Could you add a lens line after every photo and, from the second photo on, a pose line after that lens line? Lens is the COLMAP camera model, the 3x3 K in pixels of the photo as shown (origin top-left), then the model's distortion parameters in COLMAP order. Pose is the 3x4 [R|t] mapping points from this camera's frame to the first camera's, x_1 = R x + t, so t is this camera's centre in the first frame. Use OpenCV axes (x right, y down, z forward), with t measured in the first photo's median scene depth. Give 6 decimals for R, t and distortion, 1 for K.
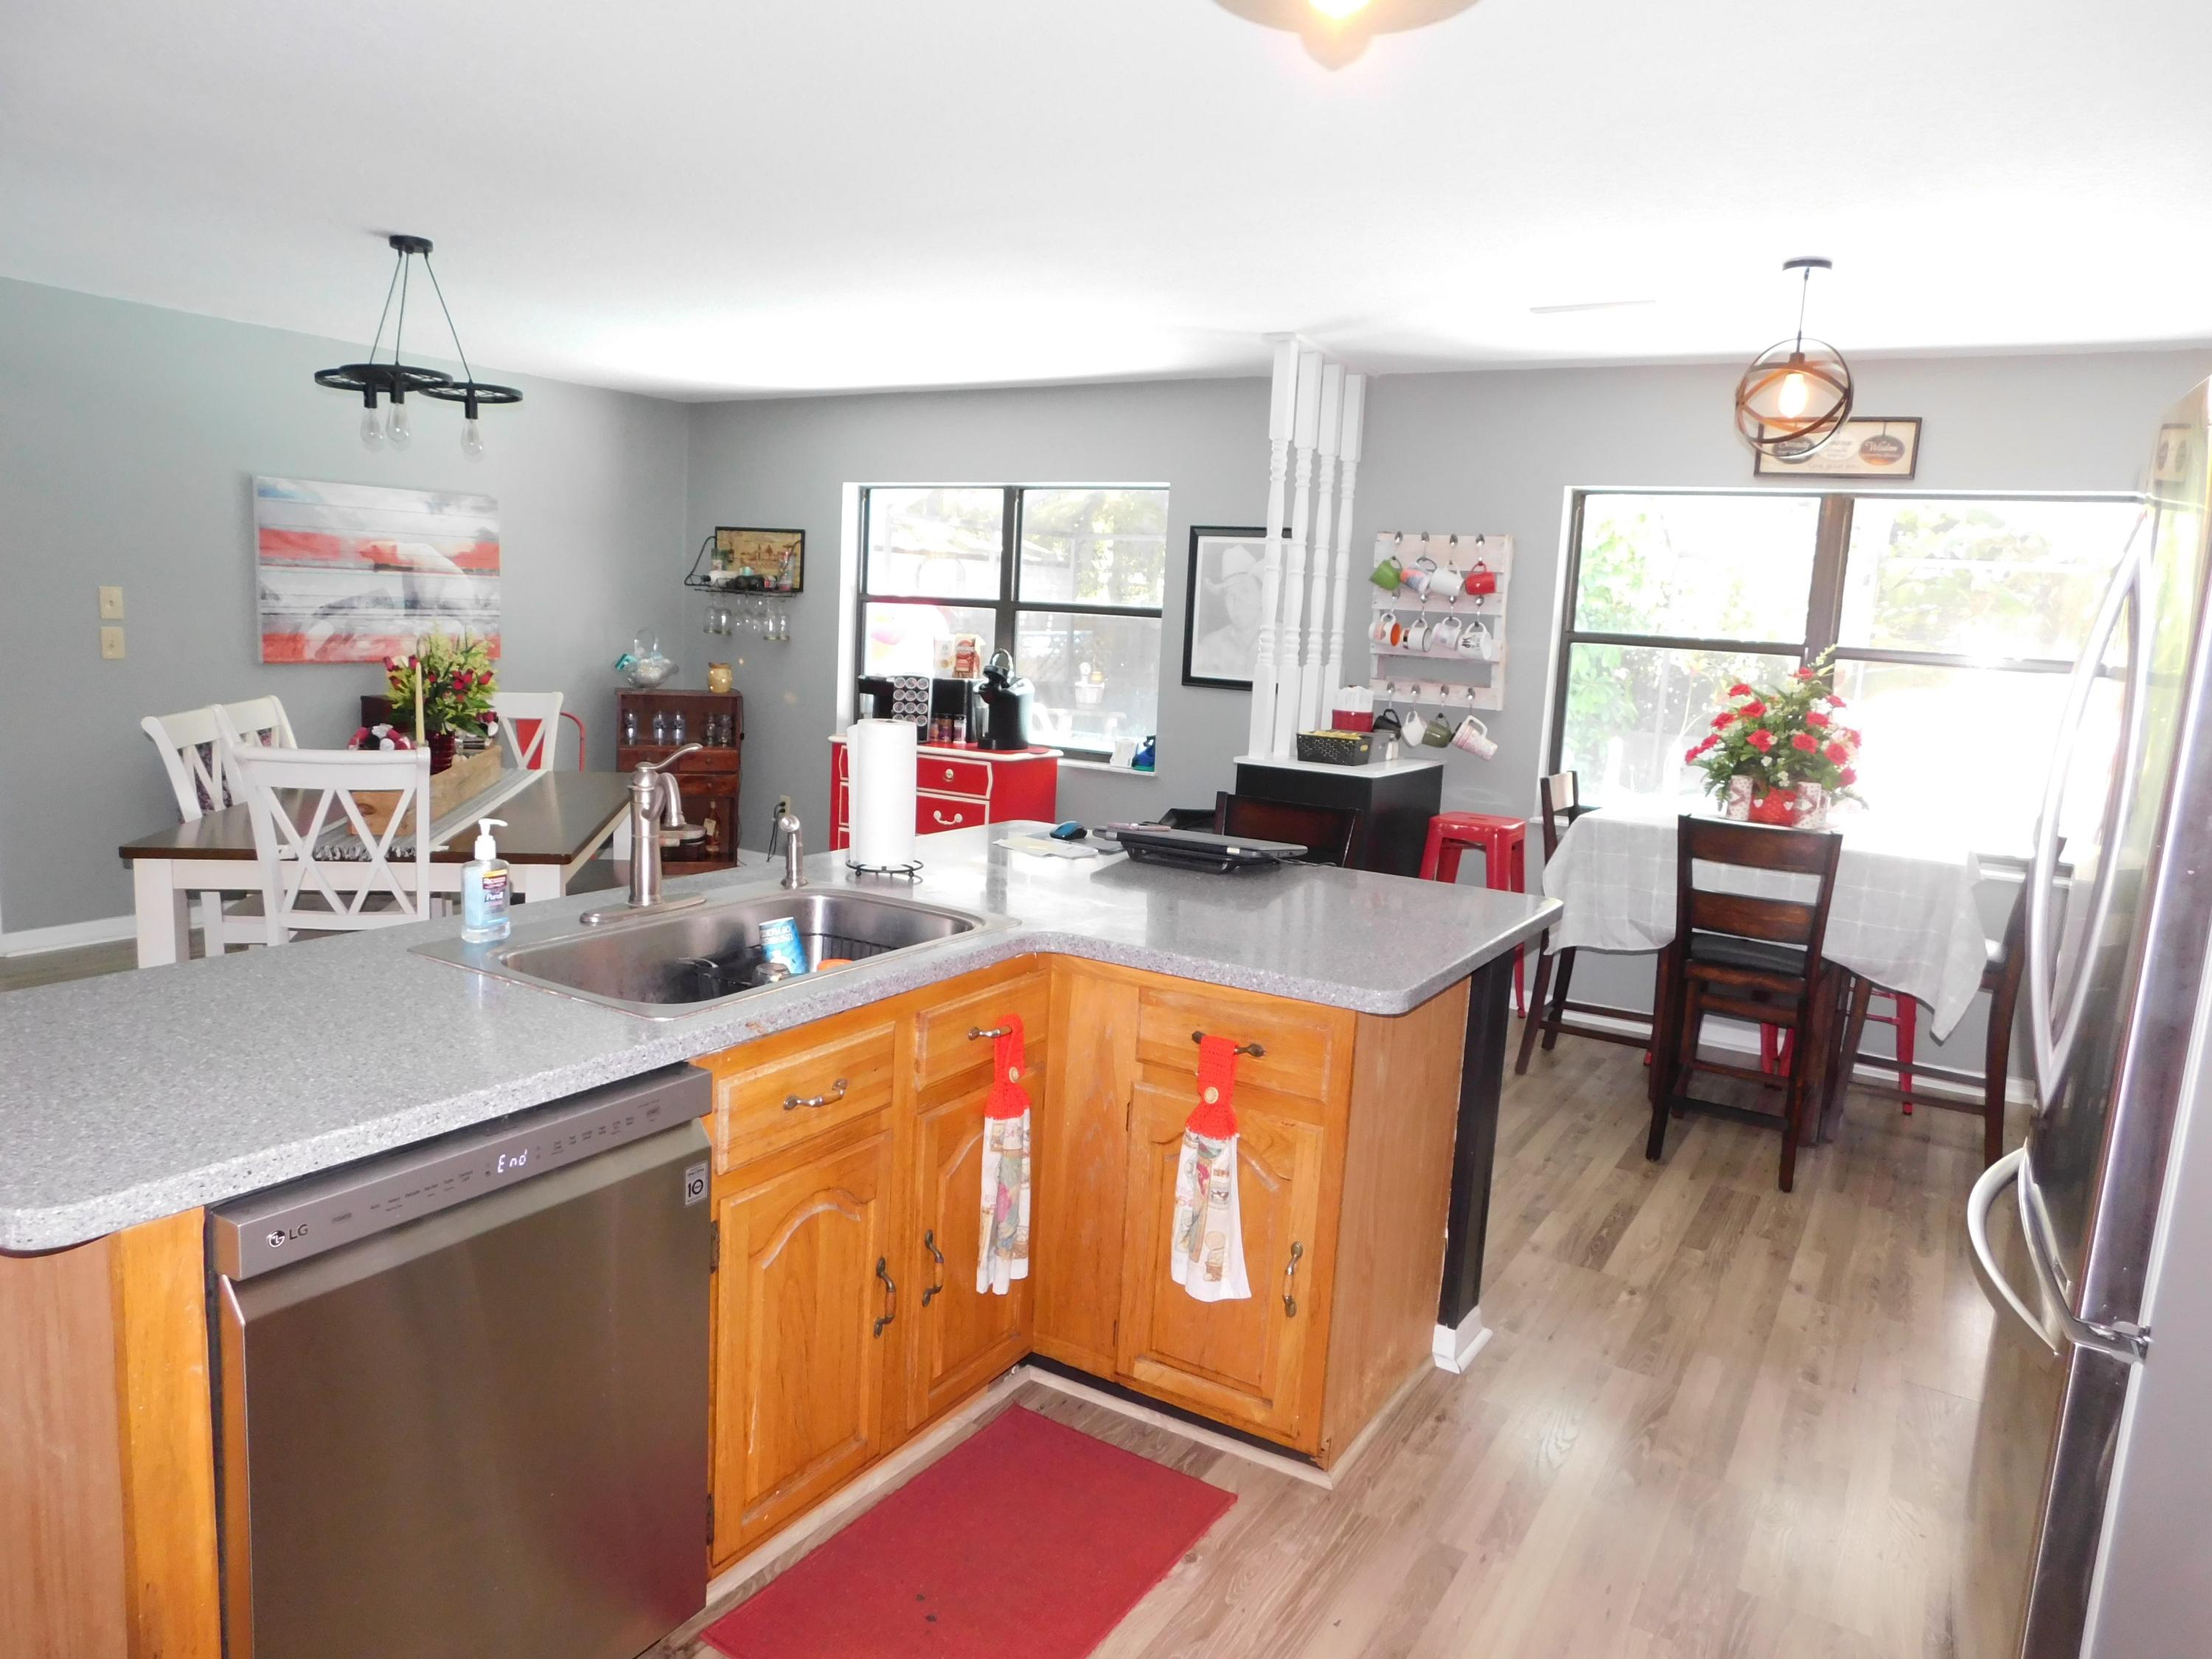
lens RADIAL K [[1535.3, 0, 1110.2], [0, 1535.3, 824.7], [0, 0, 1]] dist [-0.018195, -0.001780]
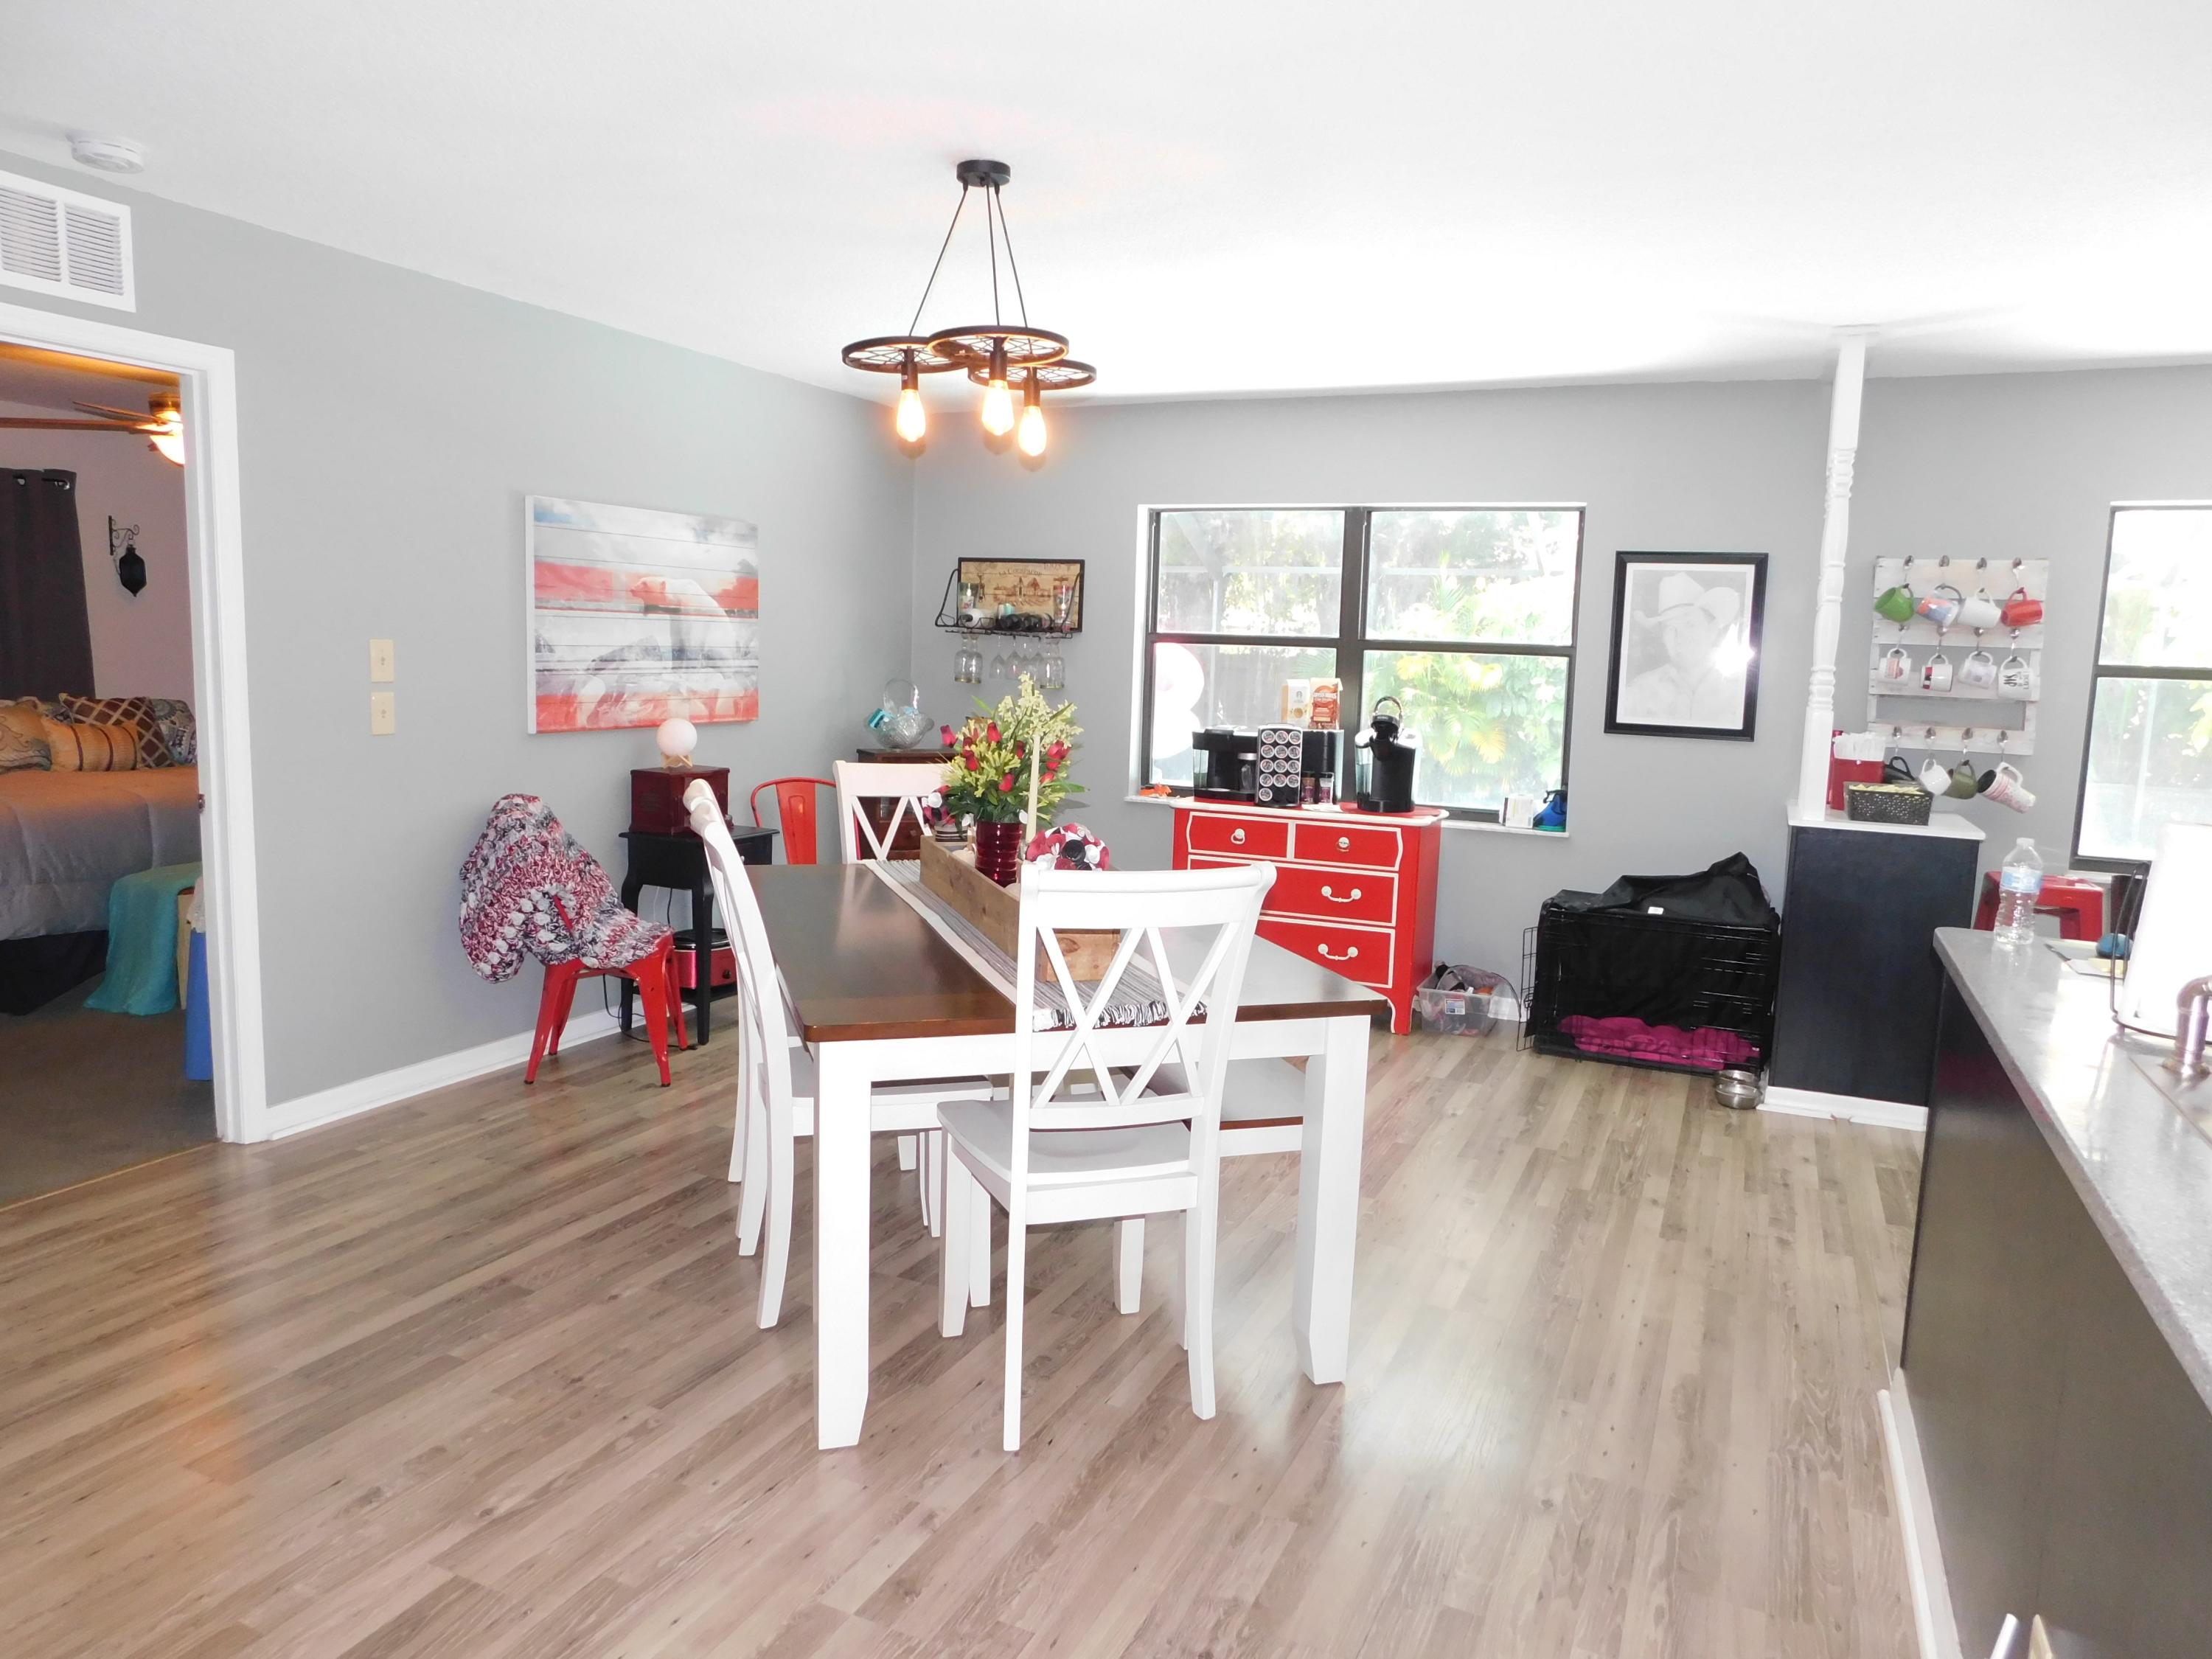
lens RADIAL K [[1535.3, 0, 1110.2], [0, 1535.3, 824.7], [0, 0, 1]] dist [-0.018195, -0.001780]
pose [[0.990693, -0.031828, 0.132344, -0.350330], [0.034339, 0.999270, -0.016734, -0.033539], [-0.131715, 0.021122, 0.991063, 0.172000]]
